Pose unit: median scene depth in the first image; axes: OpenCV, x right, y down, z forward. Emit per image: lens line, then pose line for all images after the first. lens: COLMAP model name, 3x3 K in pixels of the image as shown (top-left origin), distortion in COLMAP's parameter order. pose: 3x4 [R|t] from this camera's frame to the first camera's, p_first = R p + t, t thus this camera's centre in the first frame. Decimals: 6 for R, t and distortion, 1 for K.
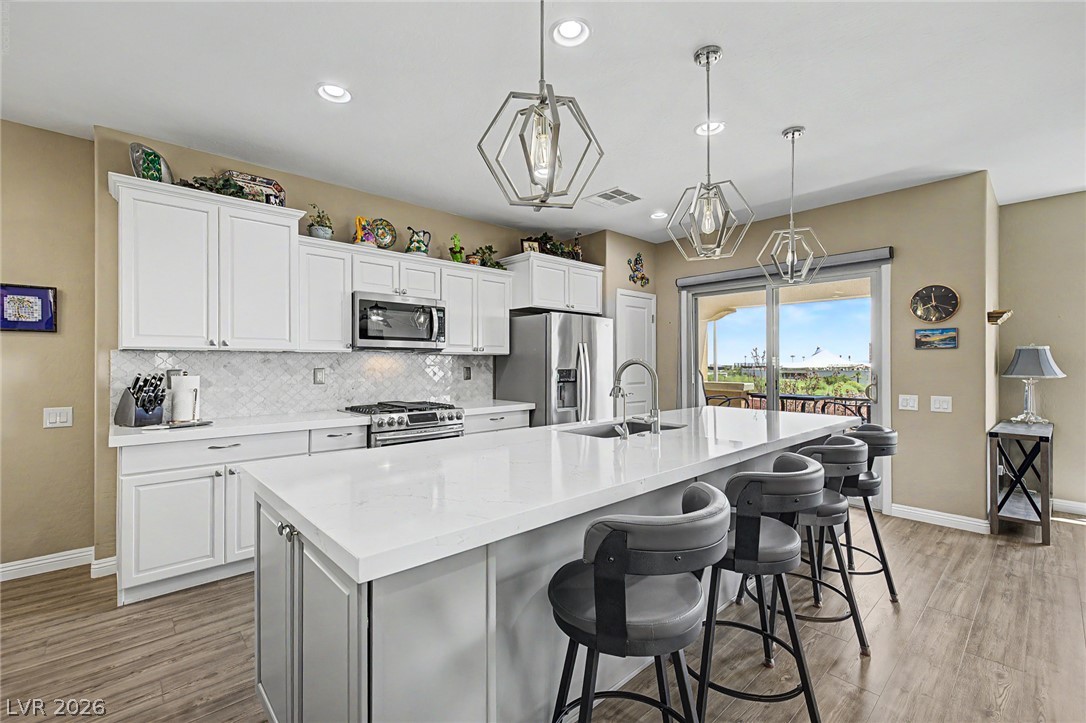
lens RADIAL K [[455.4, 0, 546.7], [0, 455.4, 357.5], [0, 0, 1]] dist [0.005704, -0.000453]
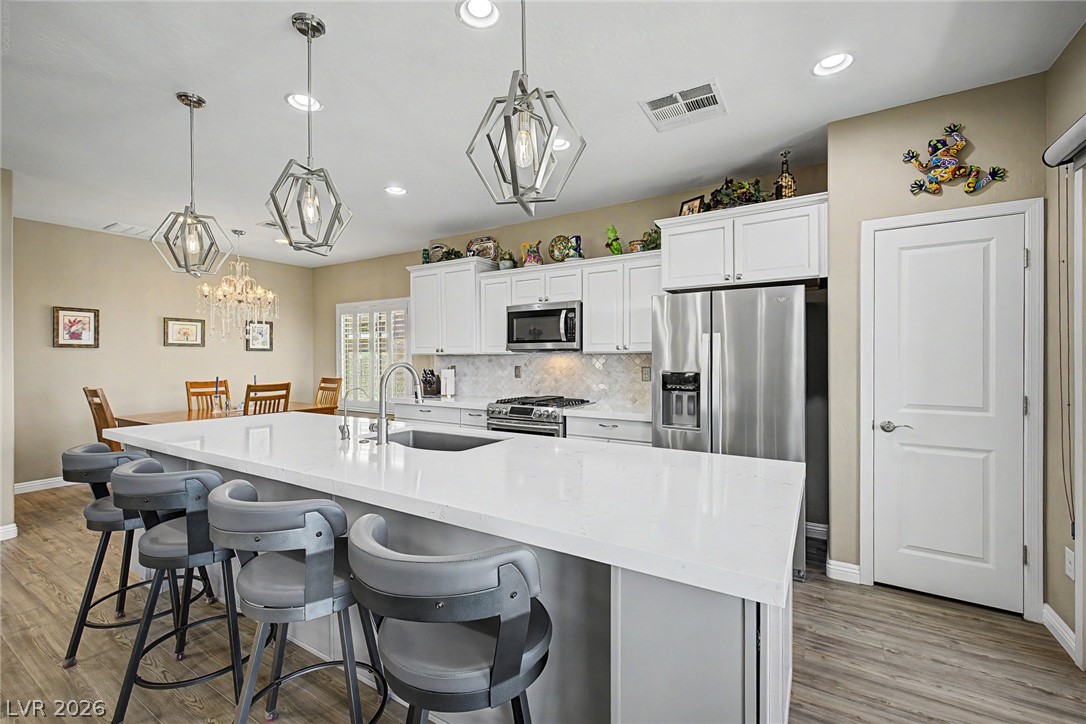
lens RADIAL K [[455.4, 0, 547.8], [0, 455.4, 354.8], [0, 0, 1]] dist [0.005704, -0.000453]
pose [[0.283526, -0.014024, -0.958862, 0.764051], [0.008063, 0.999893, -0.012240, 0.007442], [0.958931, -0.004261, 0.283608, 0.693200]]
